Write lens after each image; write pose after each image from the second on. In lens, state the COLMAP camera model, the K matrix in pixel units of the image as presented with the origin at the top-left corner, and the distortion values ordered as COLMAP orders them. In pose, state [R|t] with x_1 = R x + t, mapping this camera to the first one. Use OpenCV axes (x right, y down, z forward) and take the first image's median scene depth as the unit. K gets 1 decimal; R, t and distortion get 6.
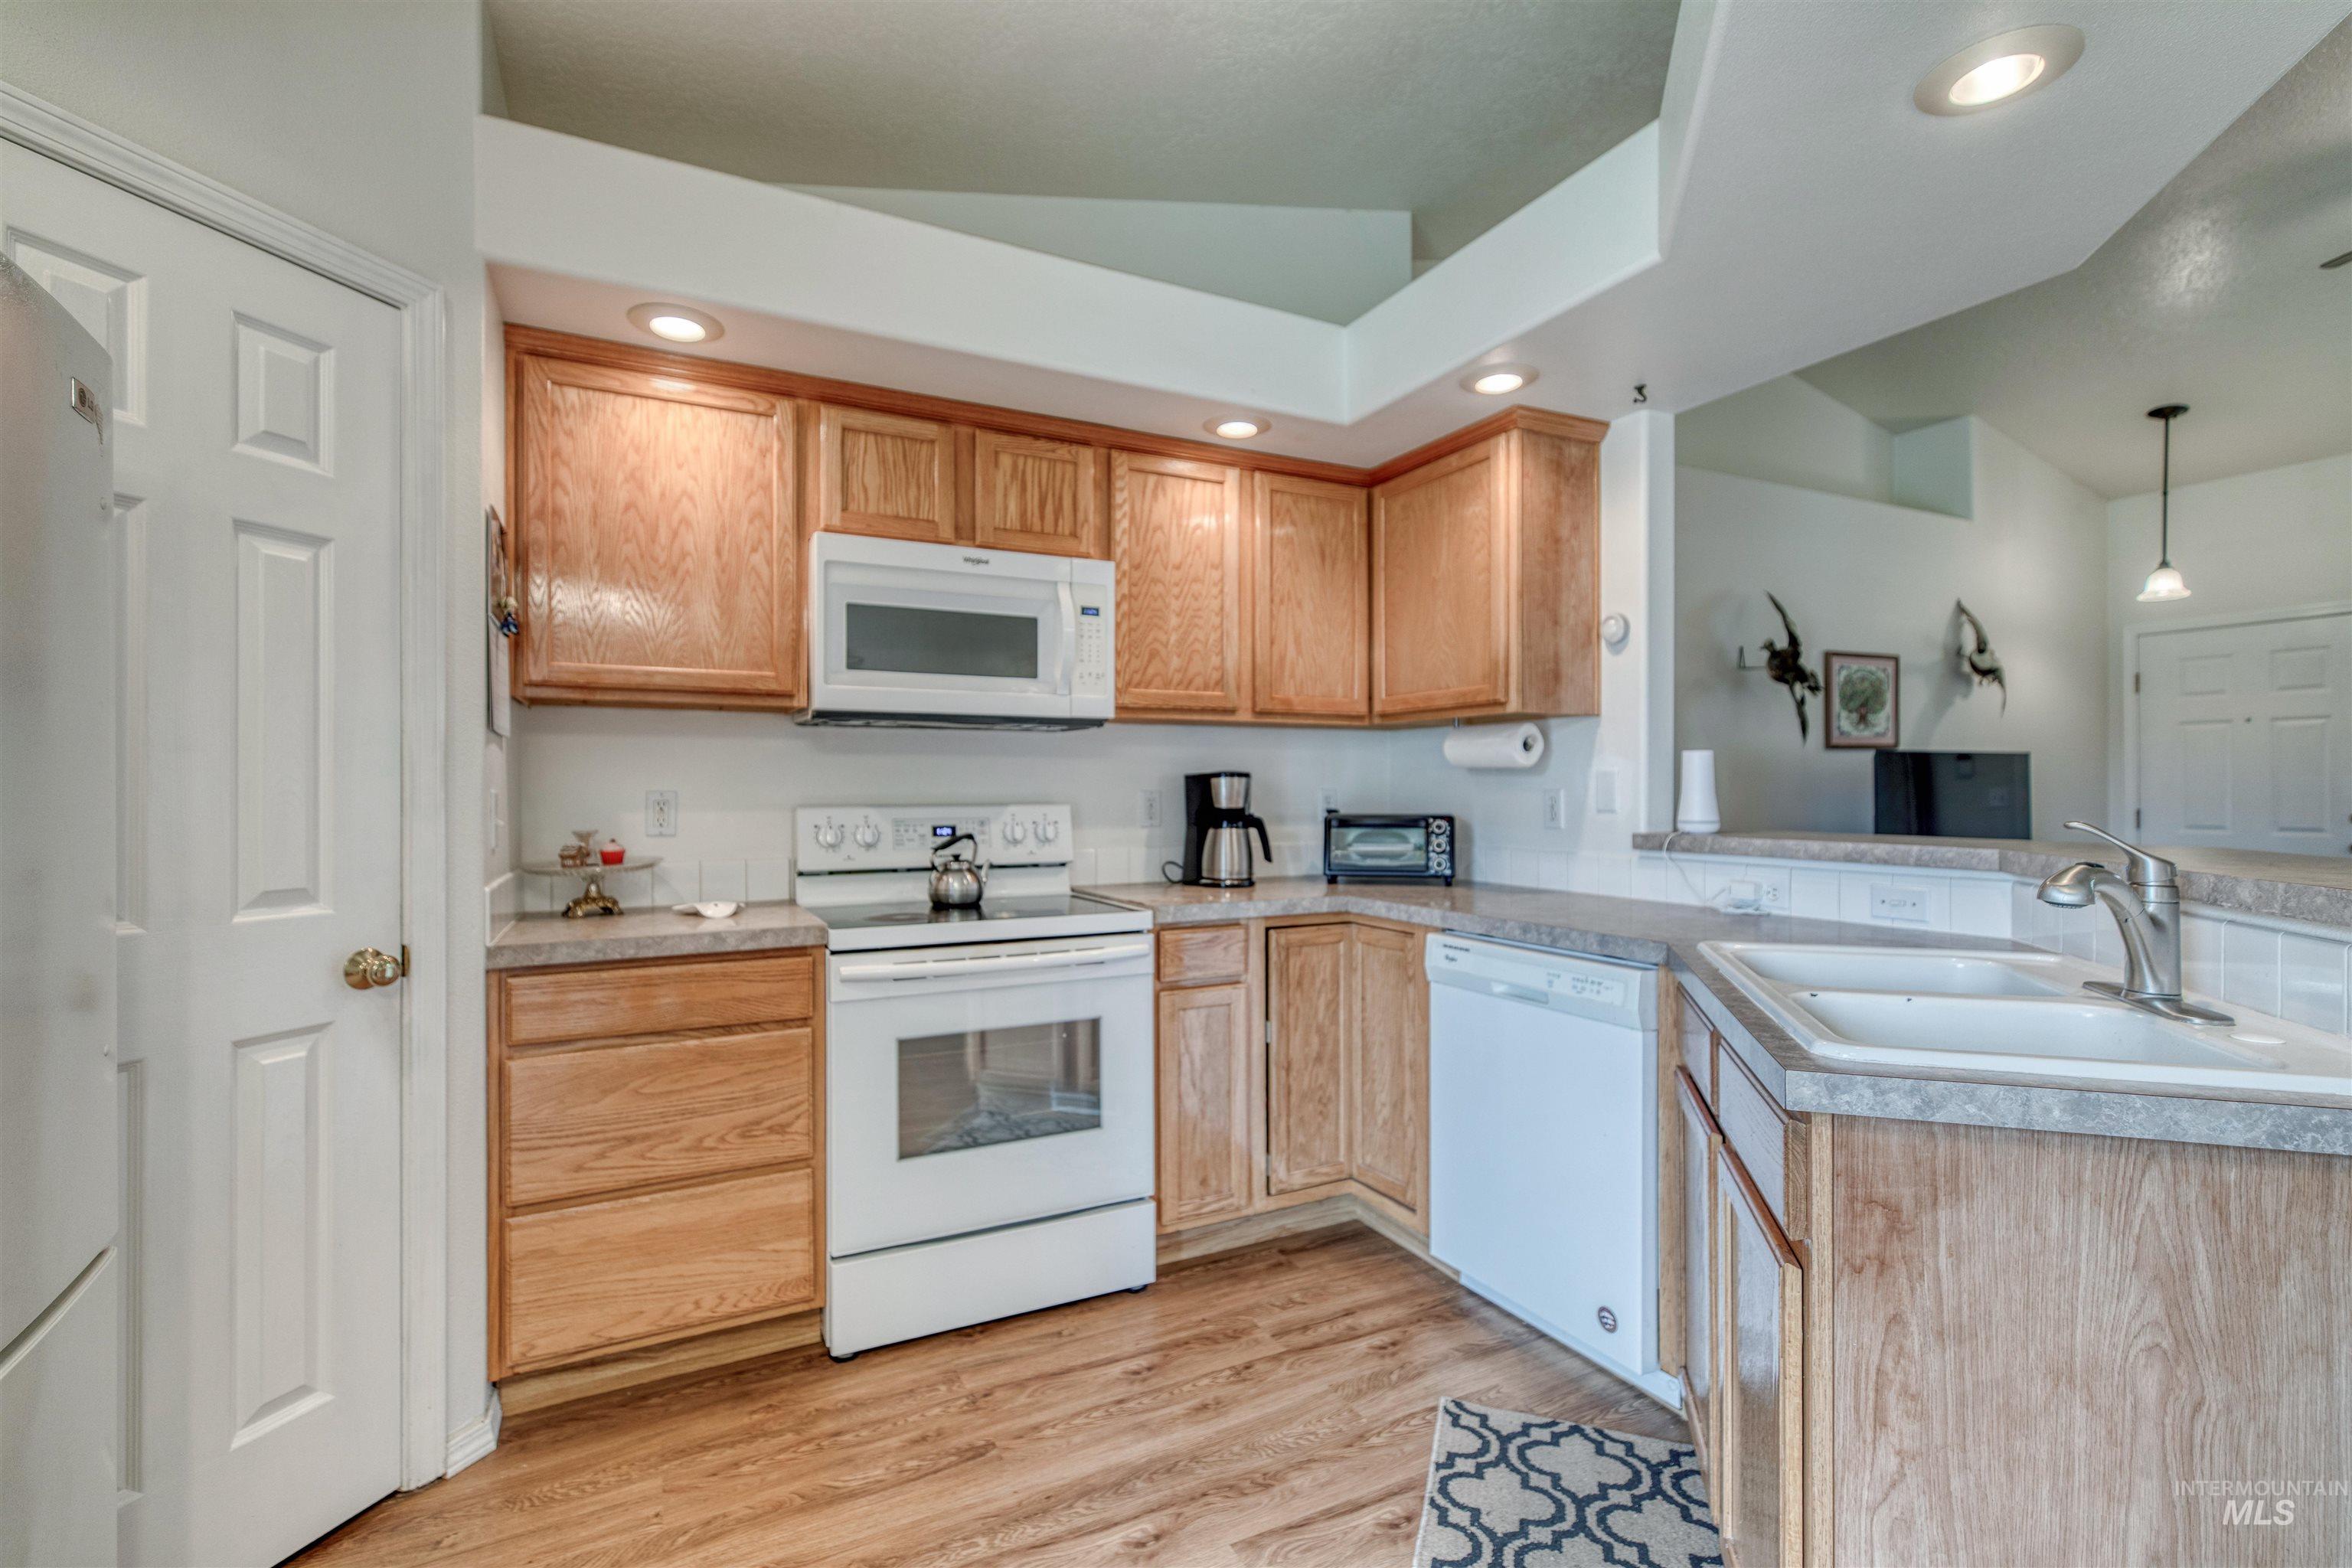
lens RADIAL K [[1049.2, 0, 1170.0], [0, 1049.2, 783.6], [0, 0, 1]] dist [0.002599, -0.000238]
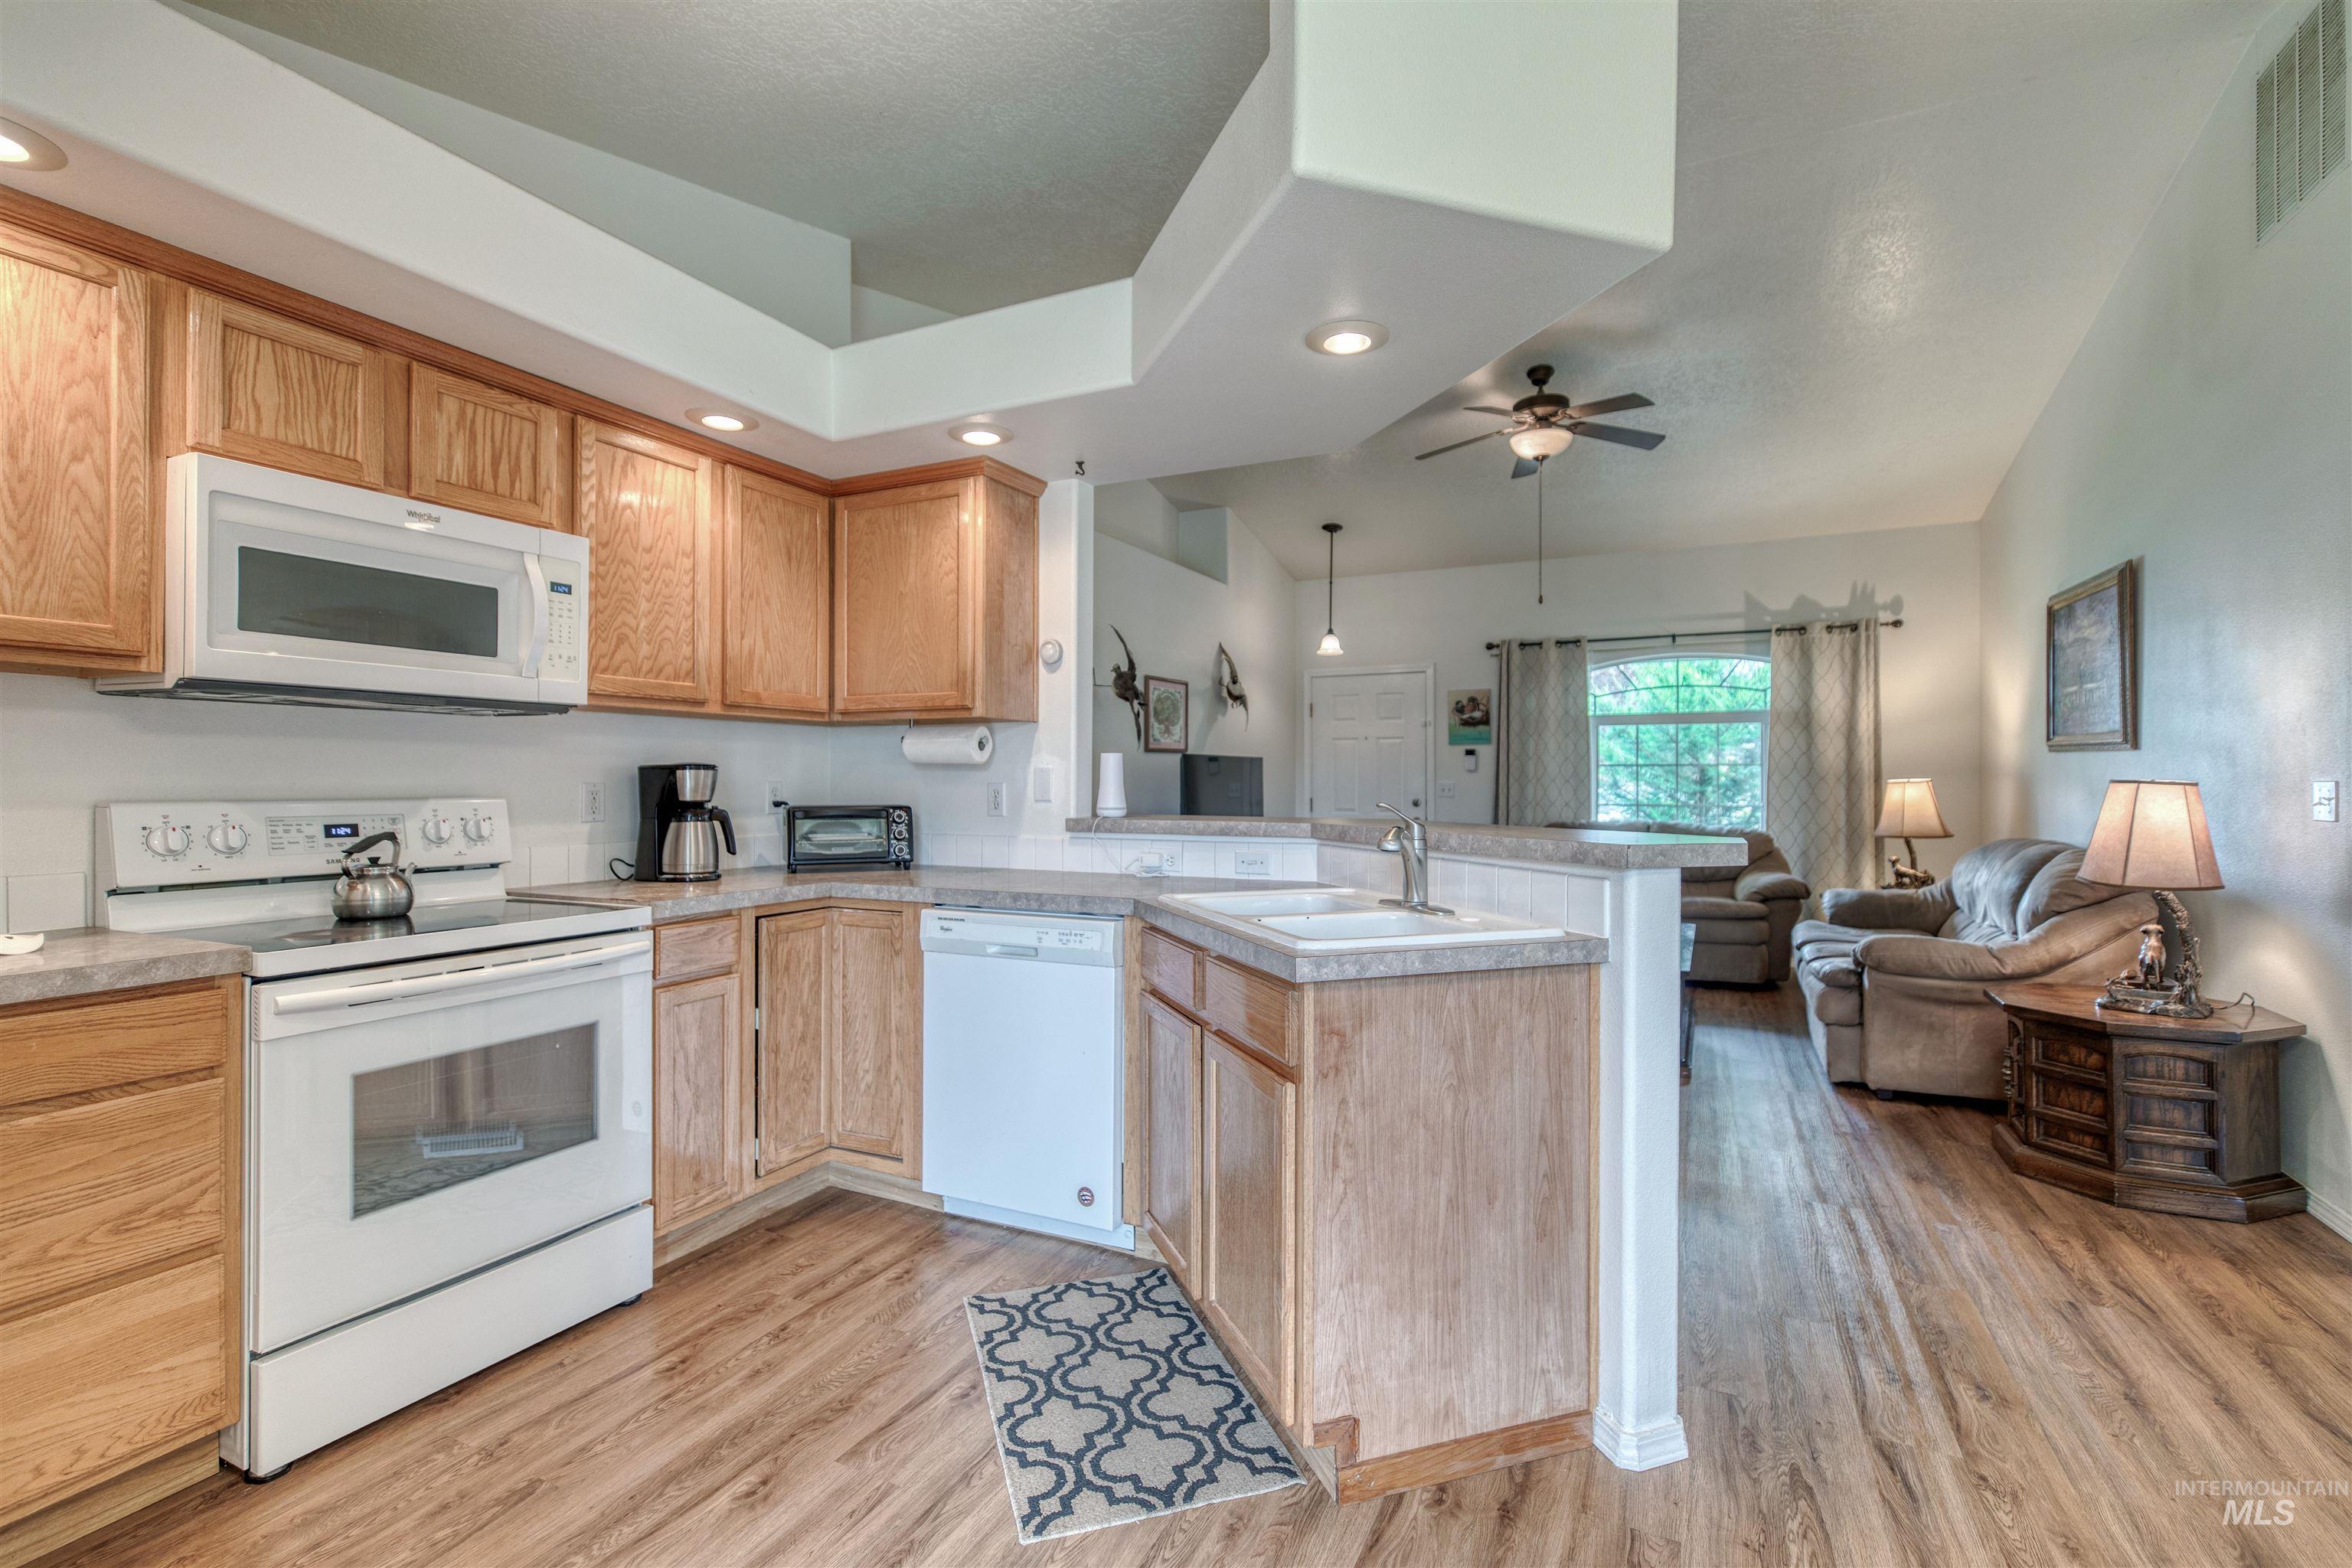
lens RADIAL K [[1051.1, 0, 1172.4], [0, 1051.1, 775.3], [0, 0, 1]] dist [0.002873, -0.000073]
pose [[0.796120, 0.007749, 0.605089, -0.212718], [-0.006569, 0.999970, -0.004164, 0.000708], [-0.605103, -0.000660, 0.796147, -0.064386]]
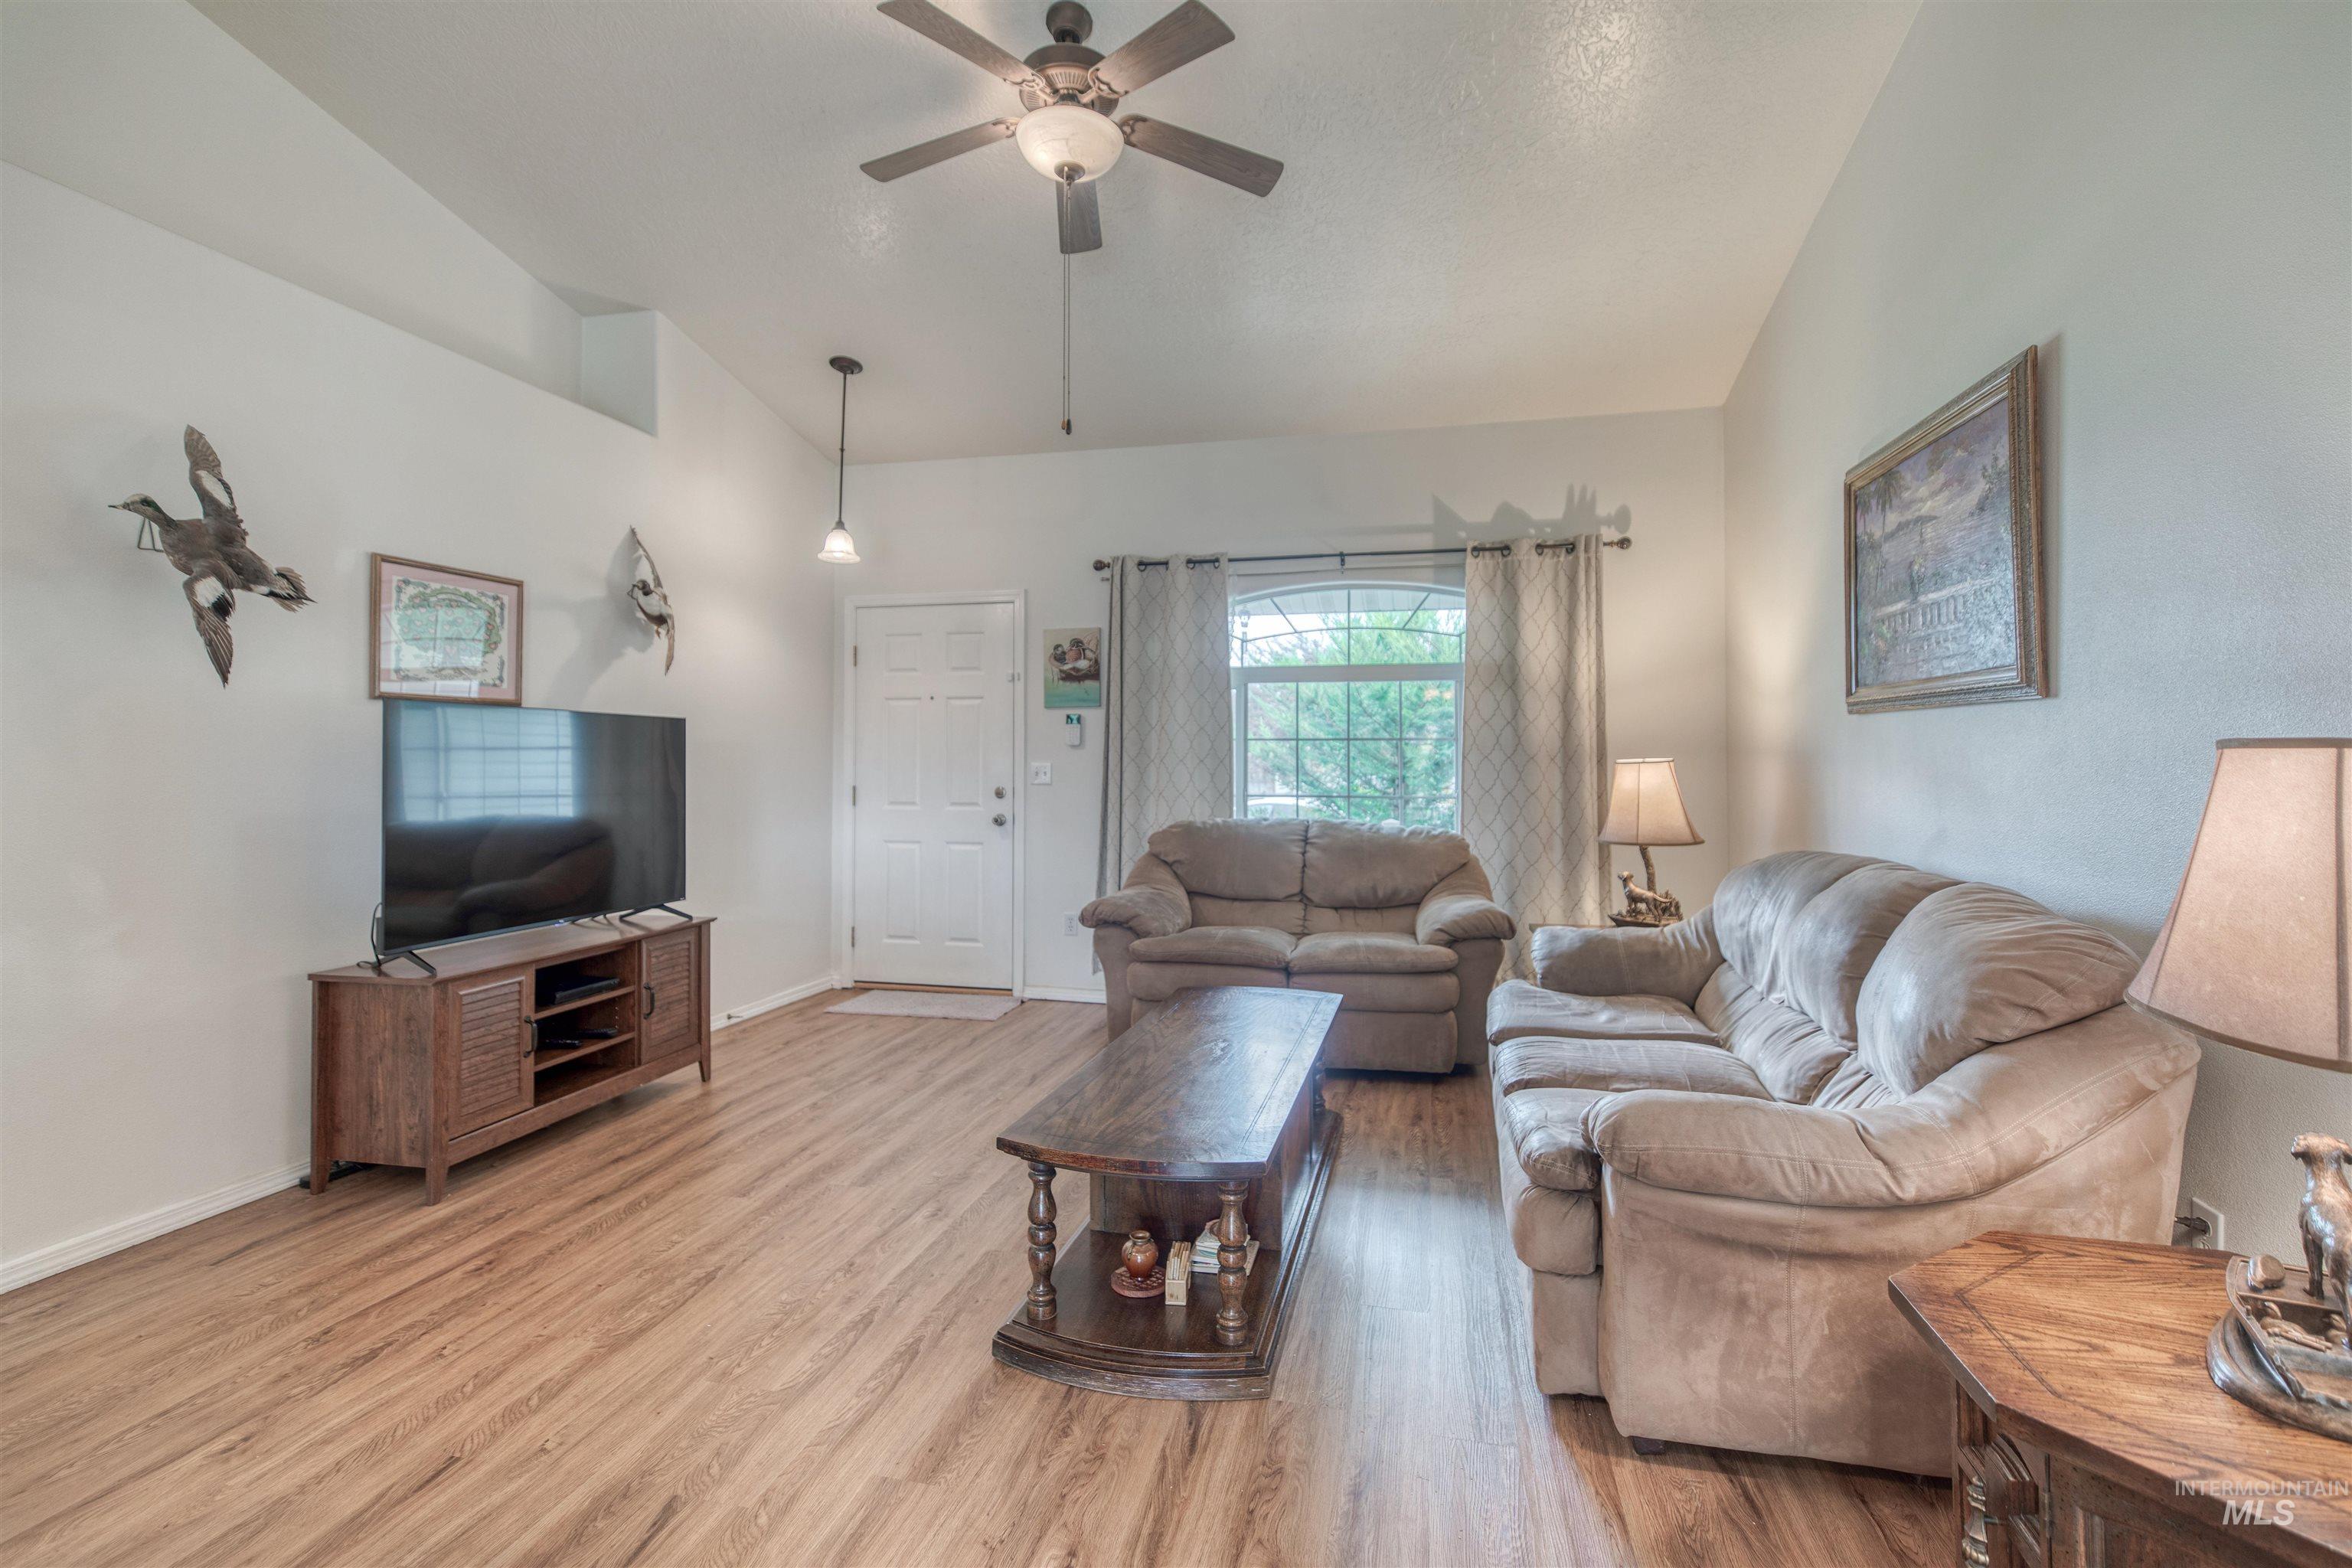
lens RADIAL K [[1045.1, 0, 1181.4], [0, 1045.1, 730.0], [0, 0, 1]] dist [0.000919, 0.000030]
pose [[0.642179, 0.034211, 0.765791, 0.787476], [-0.010216, 0.999297, -0.036076, 0.009739], [-0.766487, 0.015344, 0.642077, 0.308497]]
